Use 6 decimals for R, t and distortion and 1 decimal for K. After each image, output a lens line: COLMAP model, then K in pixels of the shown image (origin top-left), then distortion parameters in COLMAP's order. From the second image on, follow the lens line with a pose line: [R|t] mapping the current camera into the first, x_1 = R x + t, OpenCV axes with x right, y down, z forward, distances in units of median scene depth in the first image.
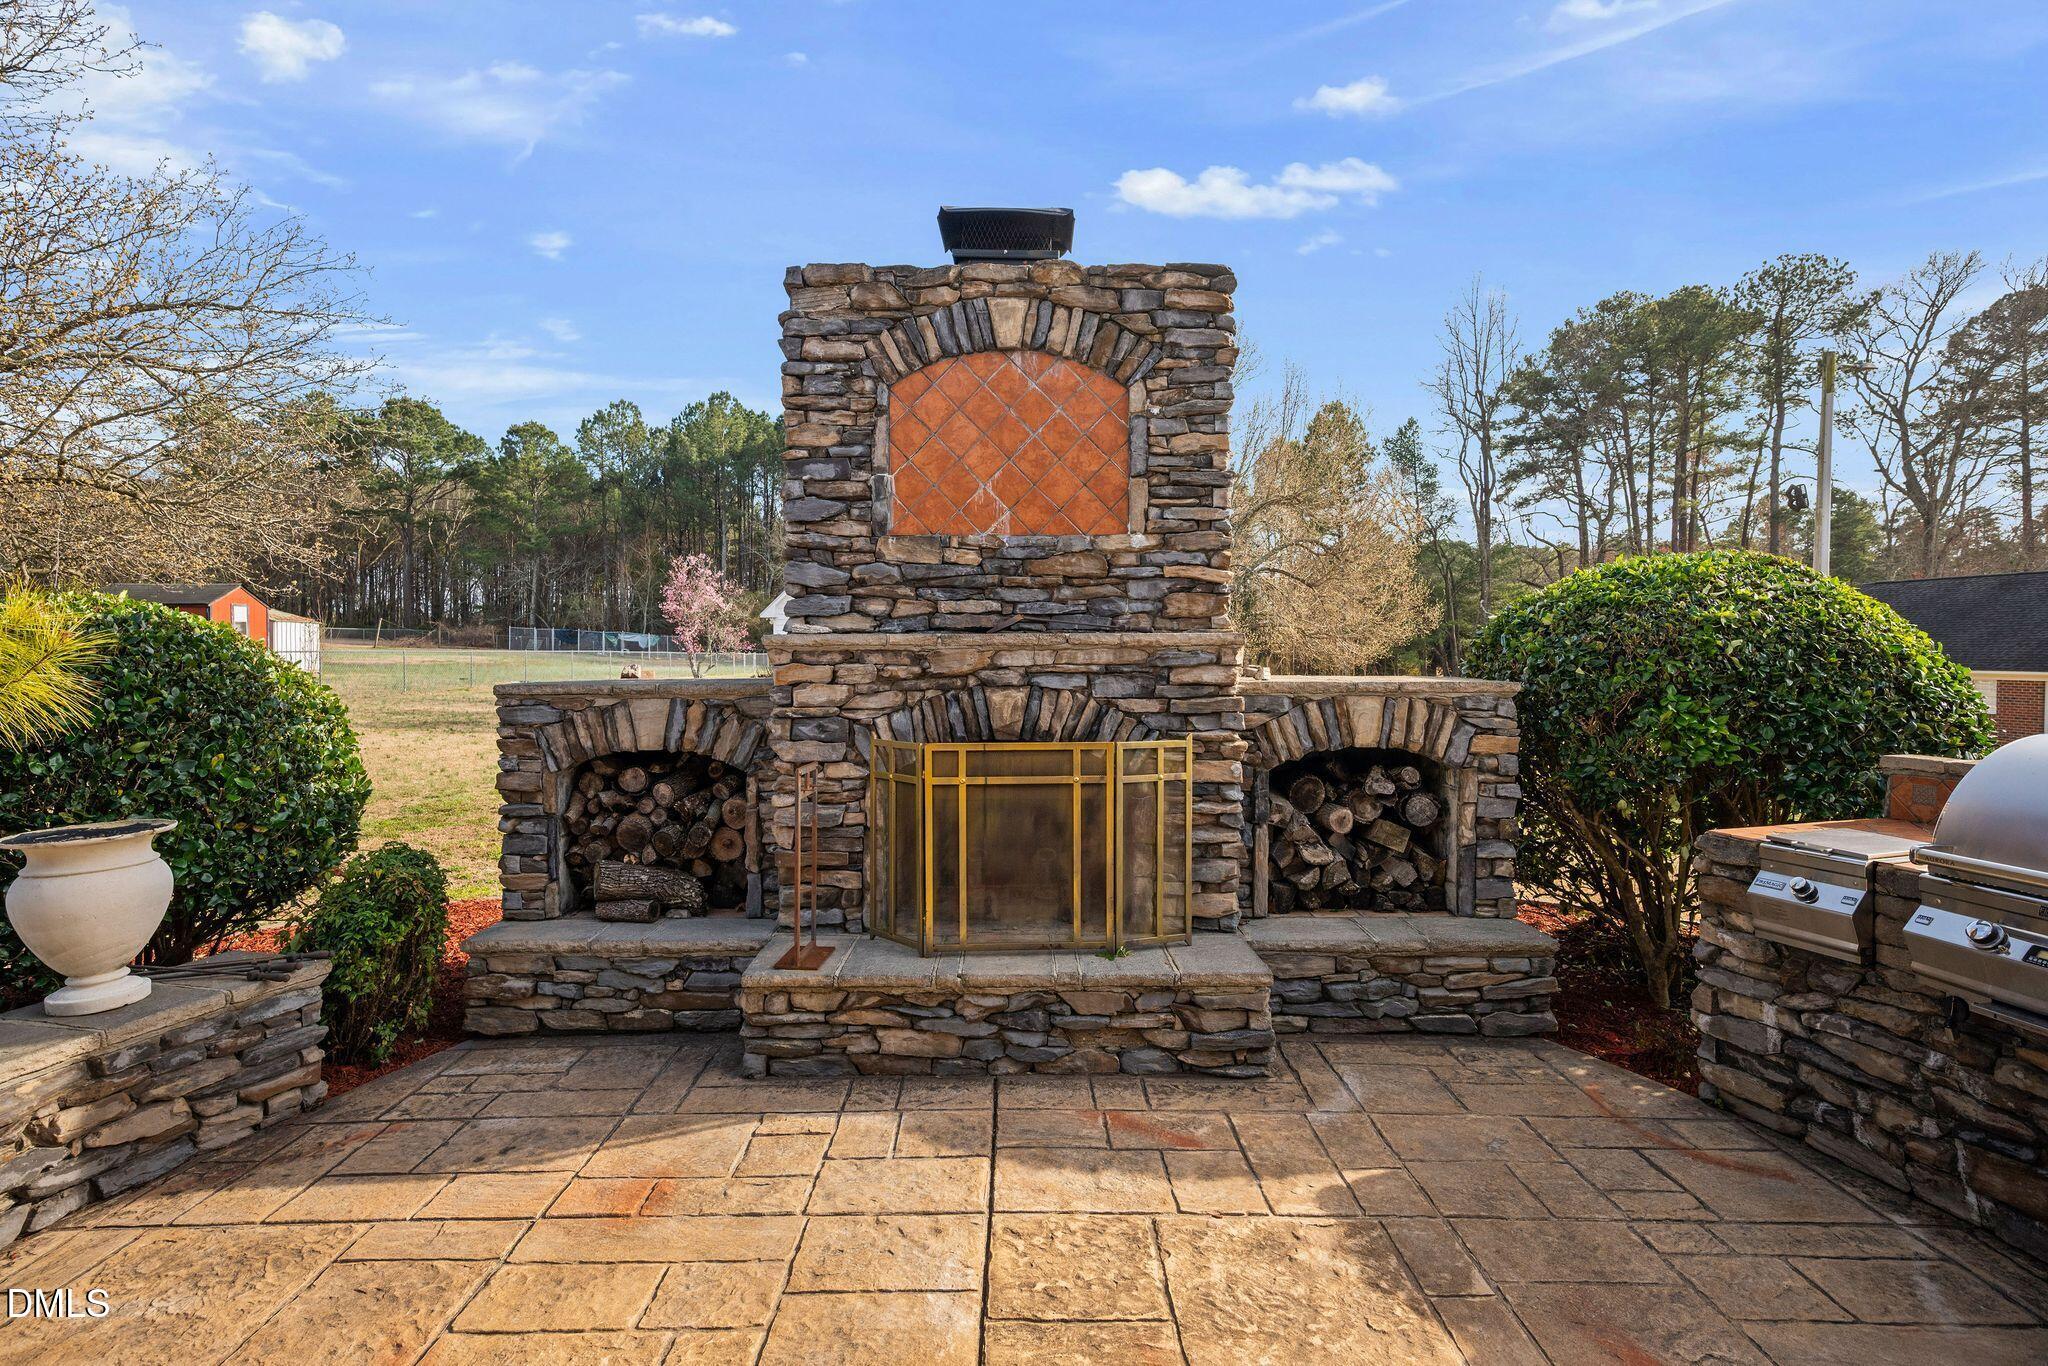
lens RADIAL K [[1056.8, 0, 1017.7], [0, 1056.8, 674.3], [0, 0, 1]] dist [-0.000641, 0.001356]
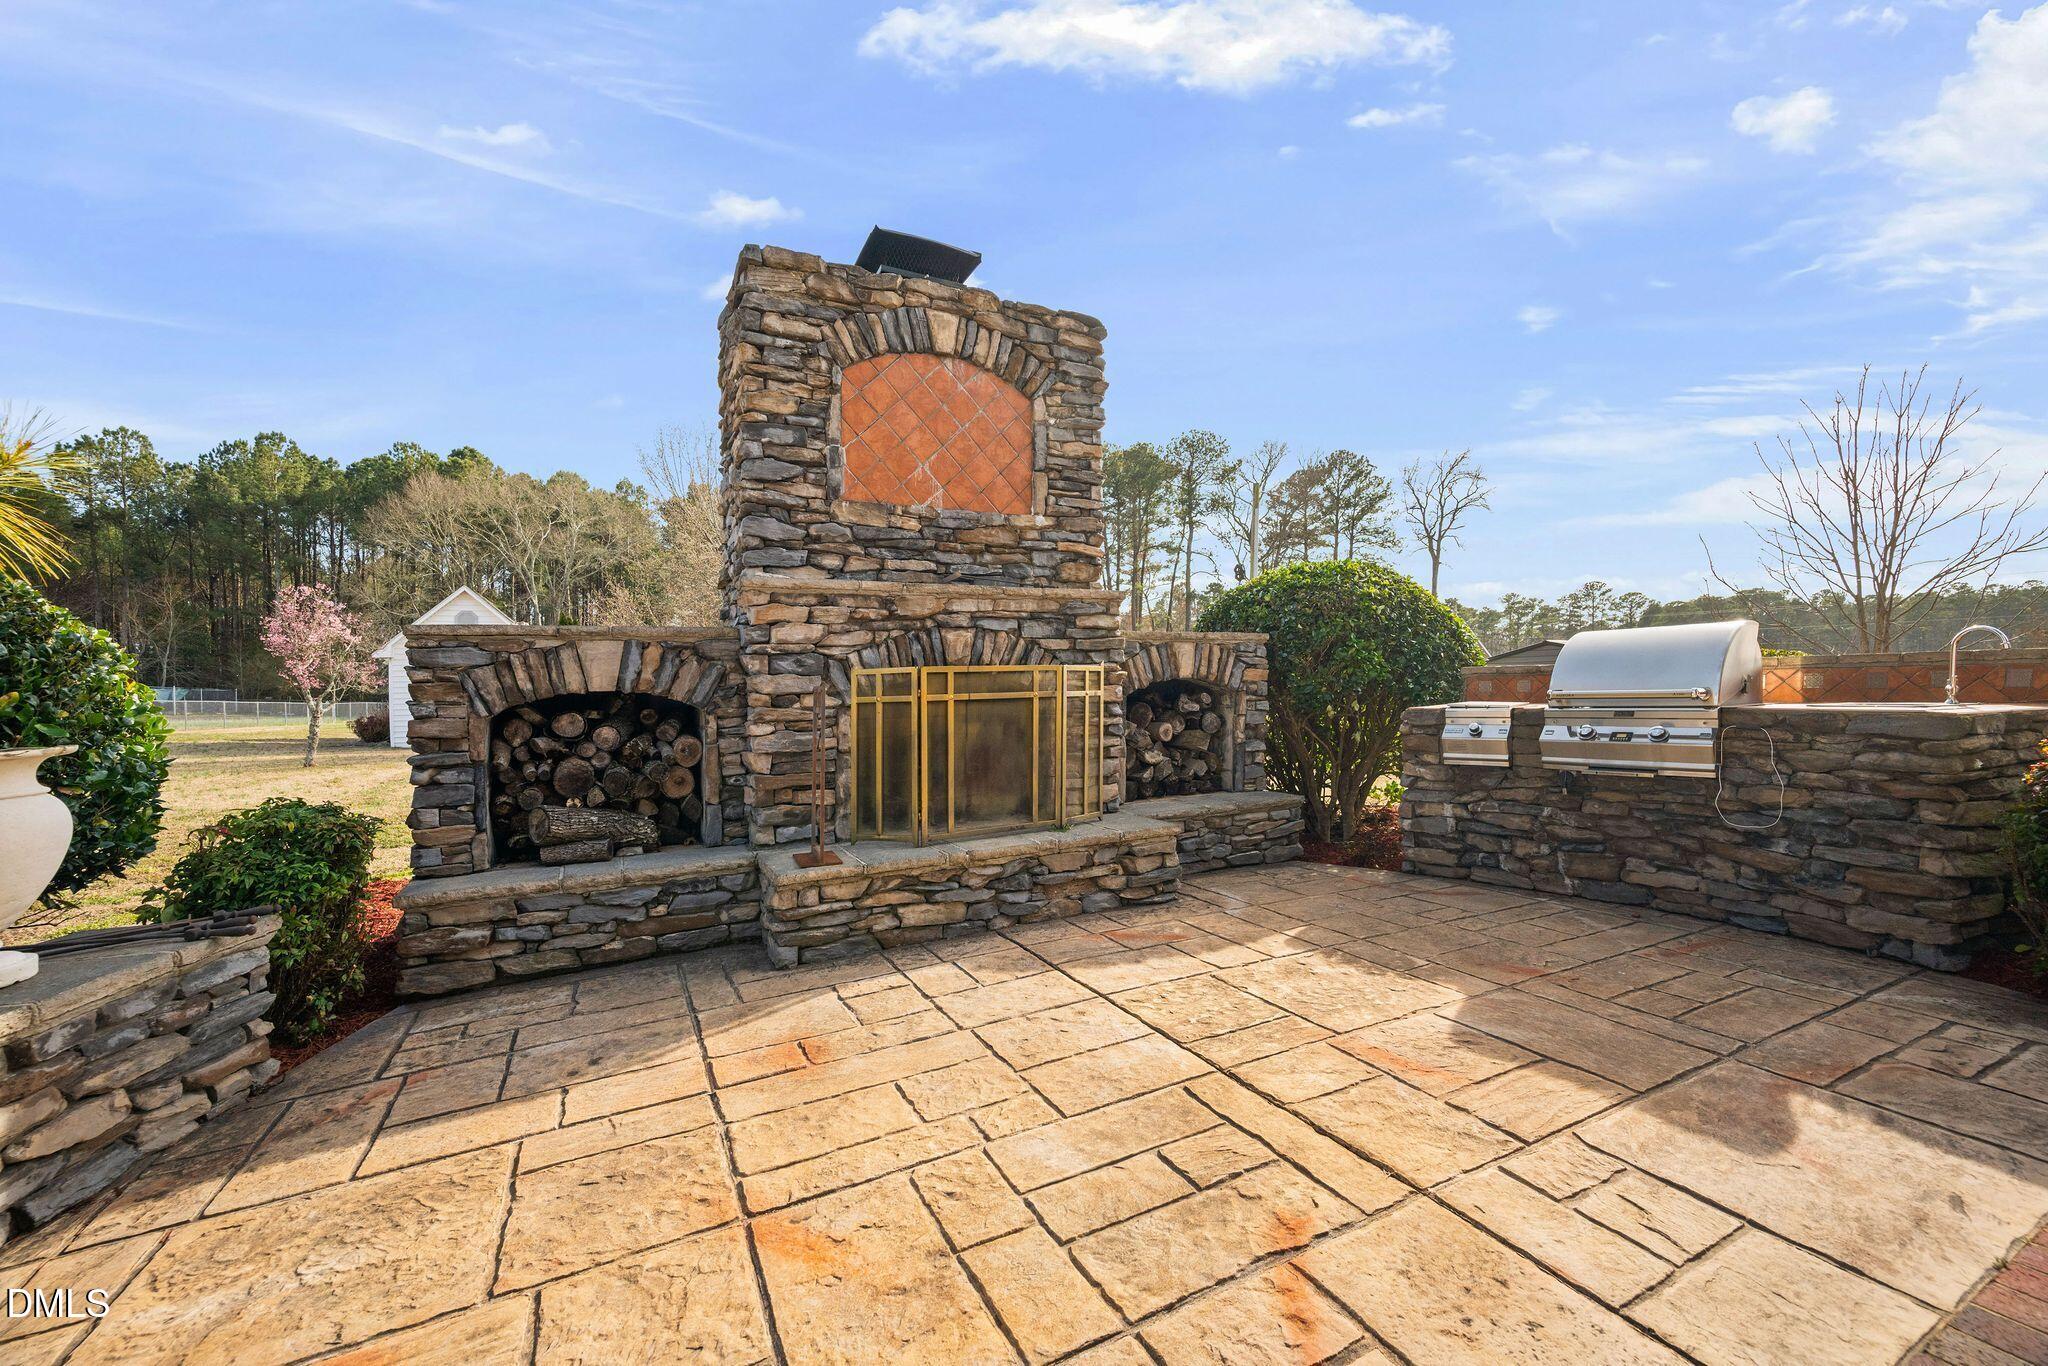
lens RADIAL K [[822.1, 0, 1060.6], [0, 822.1, 718.2], [0, 0, 1]] dist [0.000445, 0.000012]
pose [[0.878990, -0.030735, 0.475848, -0.361396], [0.028972, 0.999519, 0.011042, 0.108909], [-0.475959, 0.004080, 0.879458, 0.100055]]
